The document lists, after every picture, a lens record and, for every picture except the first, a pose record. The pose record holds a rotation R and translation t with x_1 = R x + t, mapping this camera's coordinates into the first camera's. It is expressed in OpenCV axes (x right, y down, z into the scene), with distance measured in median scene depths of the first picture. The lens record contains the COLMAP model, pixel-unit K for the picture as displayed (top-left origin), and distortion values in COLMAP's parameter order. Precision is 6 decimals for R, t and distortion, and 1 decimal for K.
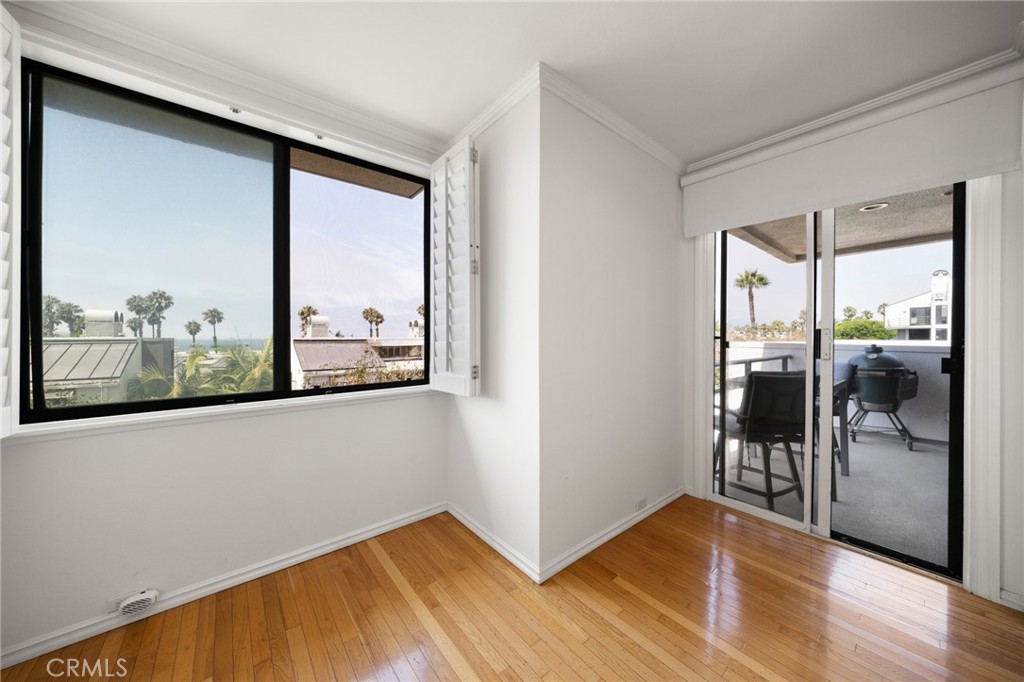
lens RADIAL K [[344.4, 0, 505.6], [0, 344.4, 338.8], [0, 0, 1]] dist [-0.001219, -0.000073]
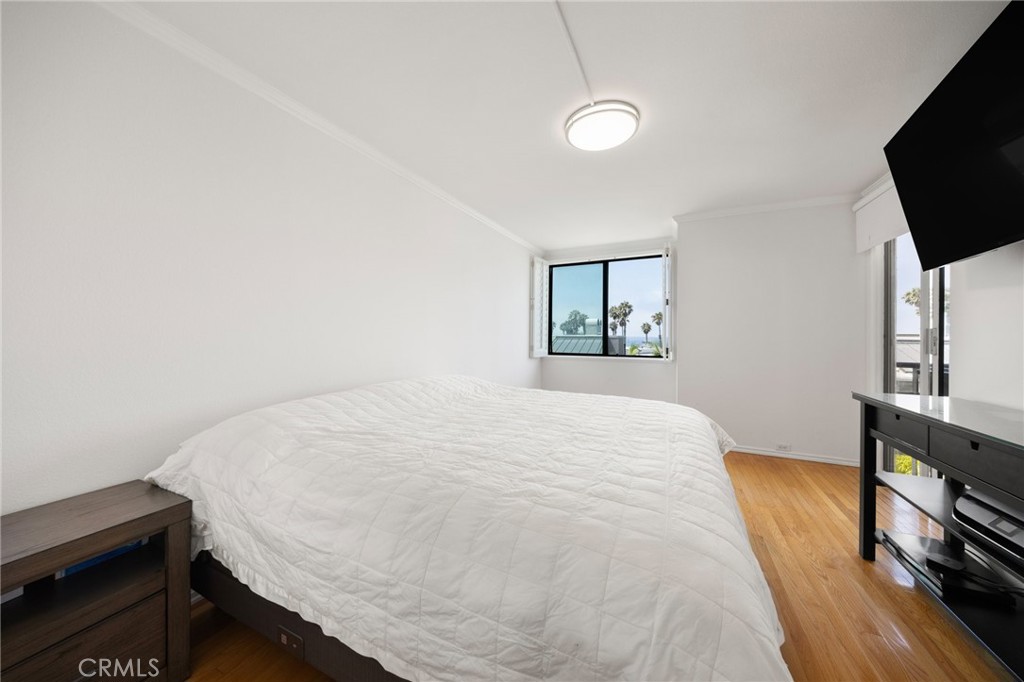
lens RADIAL K [[344.4, 0, 510.7], [0, 344.4, 334.6], [0, 0, 1]] dist [-0.001219, -0.000073]
pose [[0.439852, 0.002212, -0.898067, 1.075539], [-0.009909, 0.999948, -0.002391, 0.008410], [0.898016, 0.009951, 0.439851, -0.628501]]
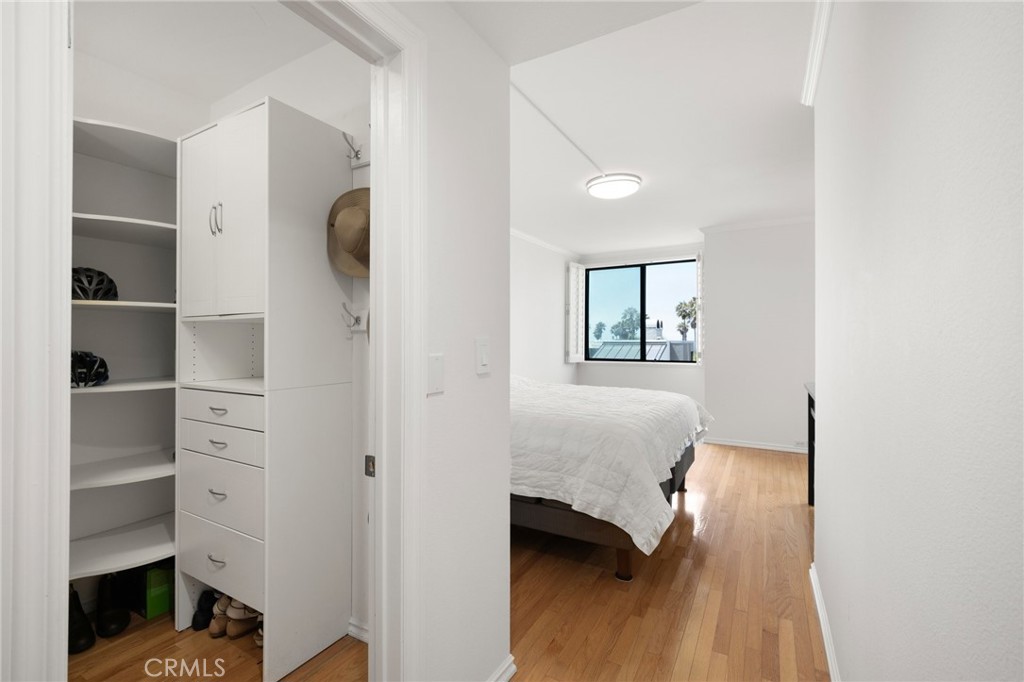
lens RADIAL K [[450.2, 0, 515.4], [0, 450.2, 339.6], [0, 0, 1]] dist [-0.002395, 0.000067]
pose [[0.377751, -0.001054, -0.925907, 1.586754], [-0.005234, 0.999981, -0.003274, 0.010388], [0.925892, 0.006083, 0.377739, -0.879705]]
